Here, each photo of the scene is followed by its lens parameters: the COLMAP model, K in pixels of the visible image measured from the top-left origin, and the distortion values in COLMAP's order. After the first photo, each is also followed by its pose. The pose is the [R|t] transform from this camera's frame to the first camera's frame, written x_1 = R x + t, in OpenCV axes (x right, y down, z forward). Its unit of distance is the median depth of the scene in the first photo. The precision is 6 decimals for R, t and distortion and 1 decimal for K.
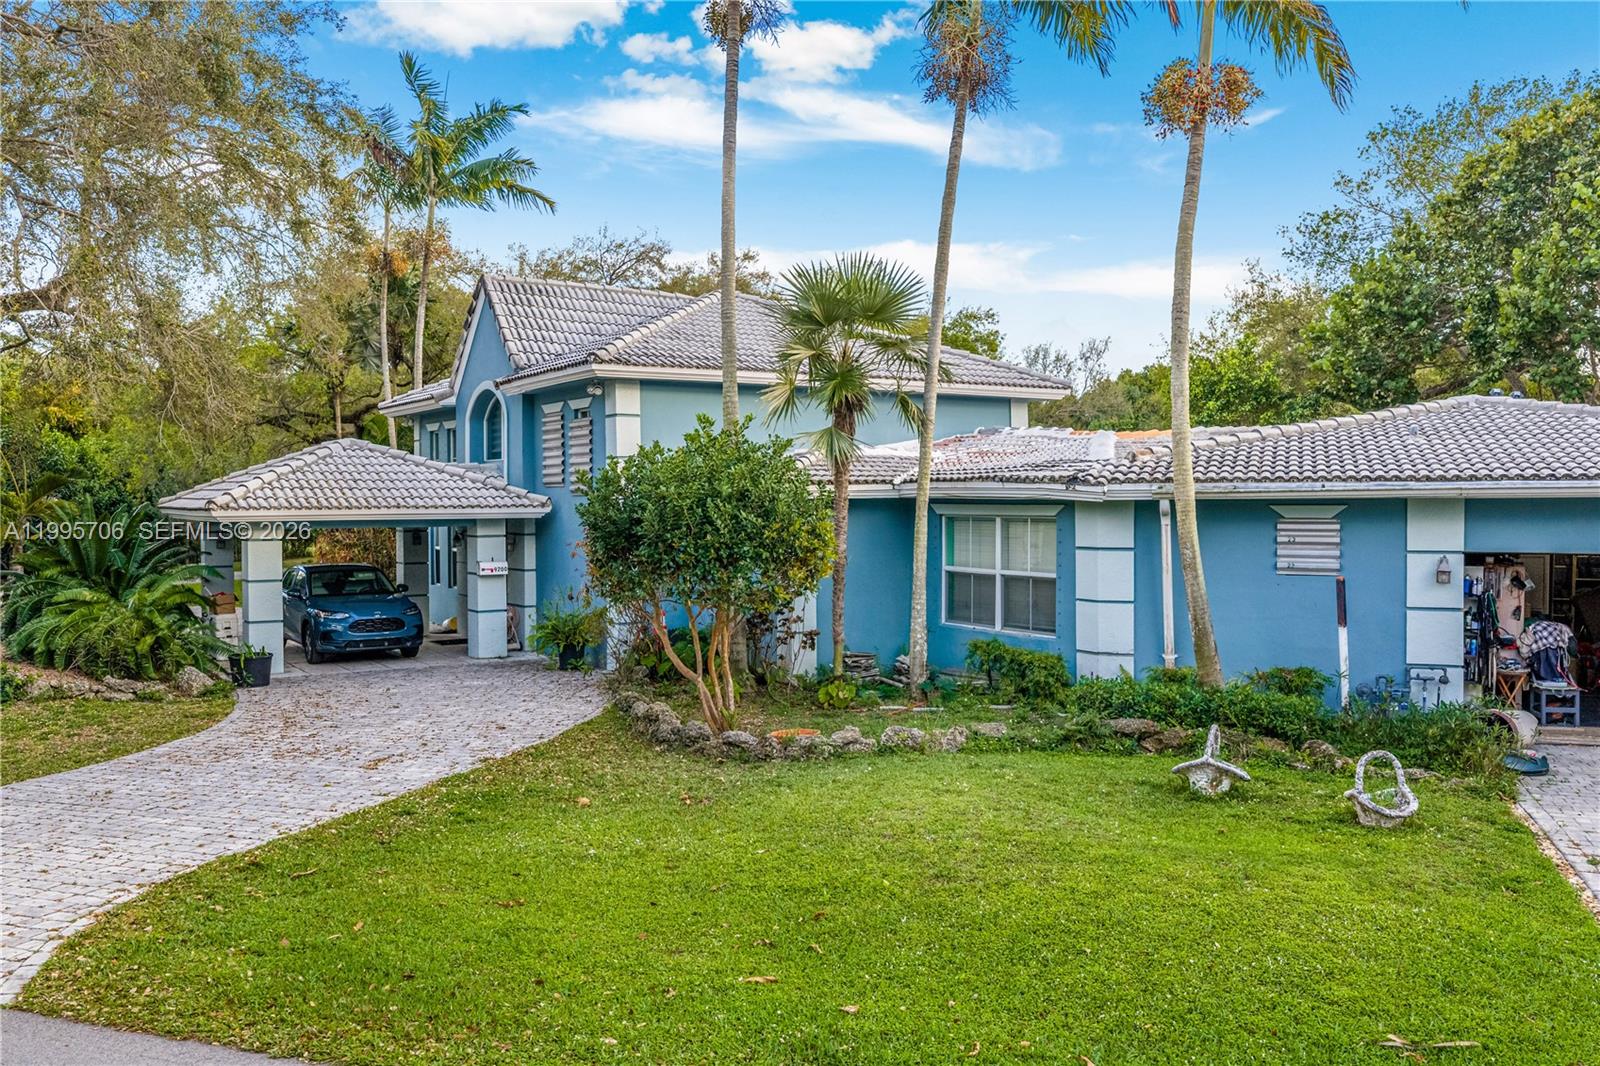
lens RADIAL K [[1306.7, 0, 800.0], [0, 1306.7, 533.0], [0, 0, 1]] dist [0.010373, 0.000678]
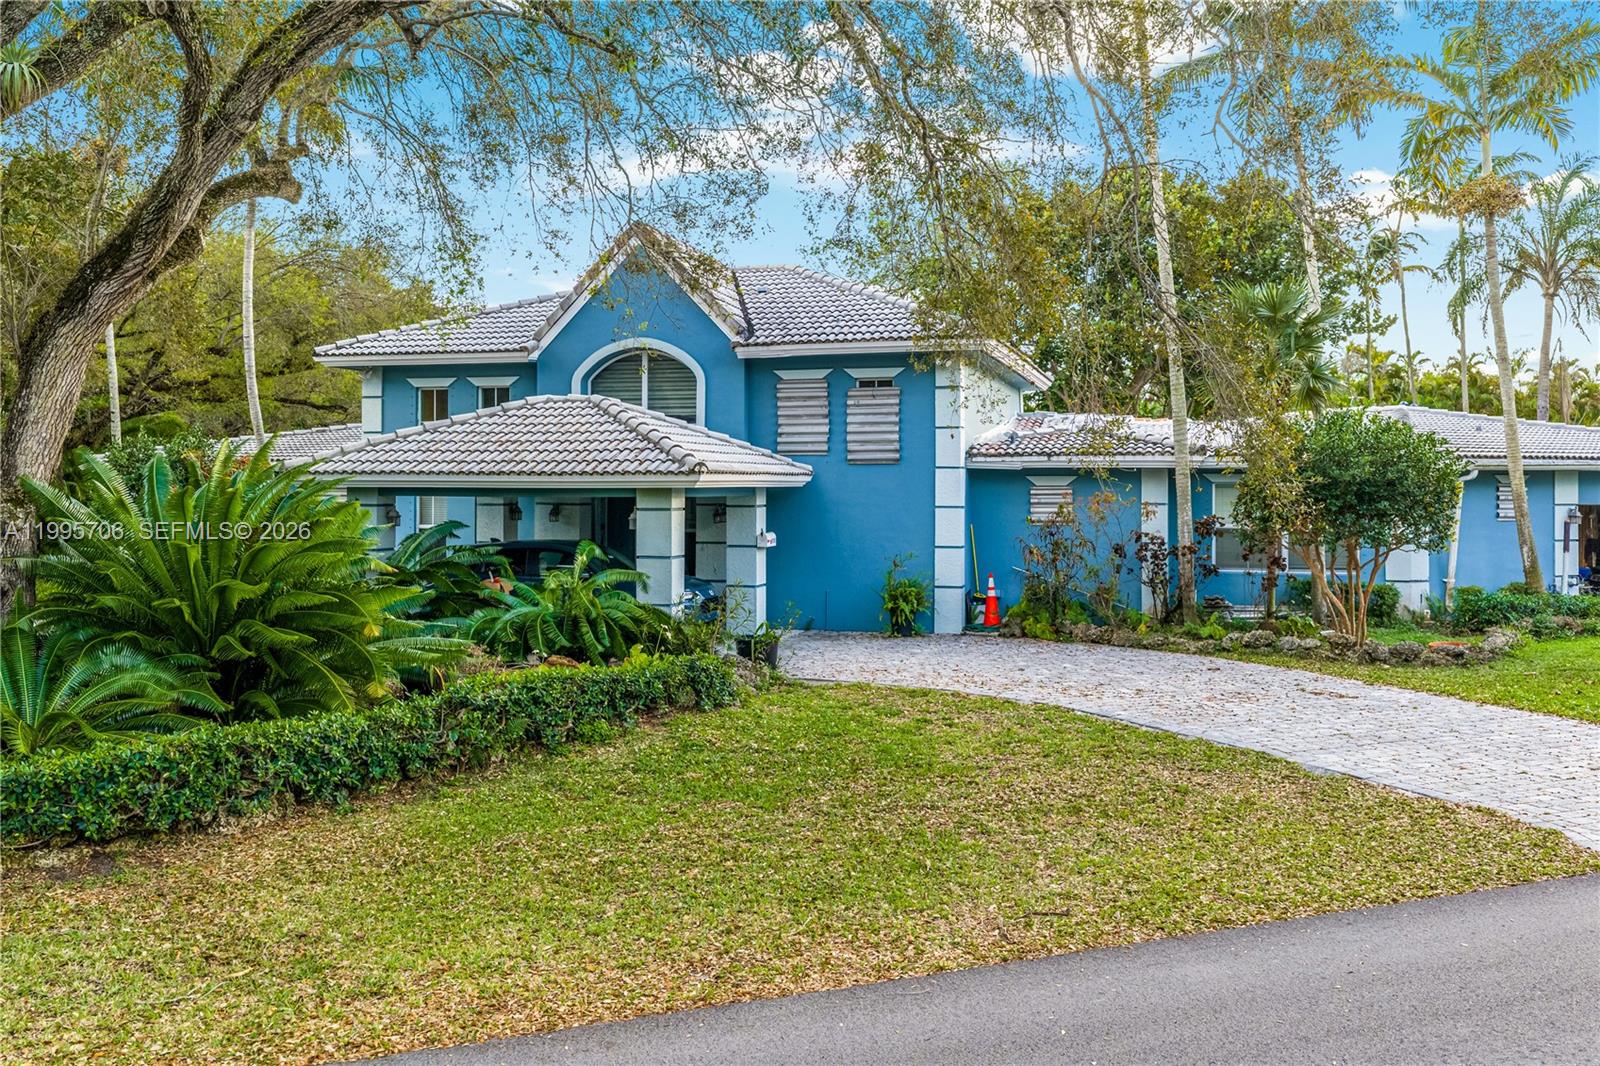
lens RADIAL K [[1306.7, 0, 800.0], [0, 1306.7, 533.0], [0, 0, 1]] dist [0.010373, 0.000678]
pose [[0.774972, -0.023387, 0.631563, -0.859033], [0.012803, 0.999691, 0.021309, 0.002035], [-0.631866, -0.008428, 0.775032, 0.255908]]
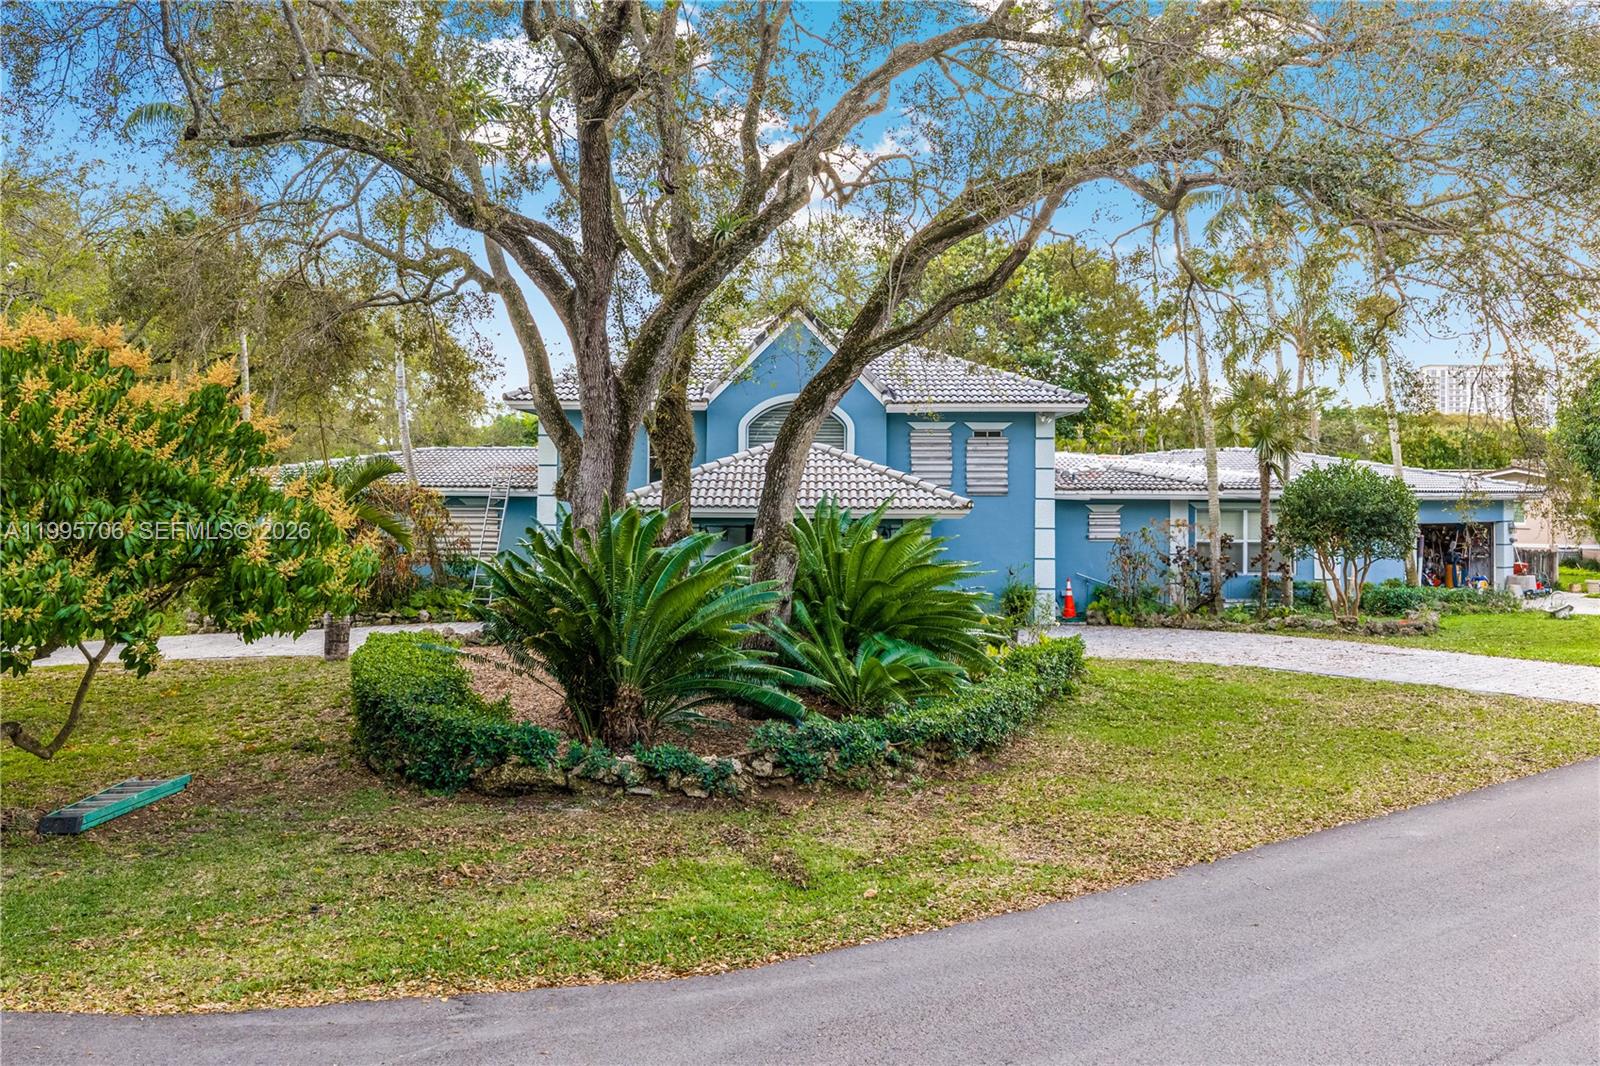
lens RADIAL K [[1306.7, 0, 800.0], [0, 1306.7, 533.0], [0, 0, 1]] dist [0.010373, 0.000678]
pose [[0.574631, -0.024960, 0.818032, -1.365768], [0.011895, 0.999684, 0.022148, -0.022911], [-0.818326, -0.002996, 0.574747, 0.399426]]
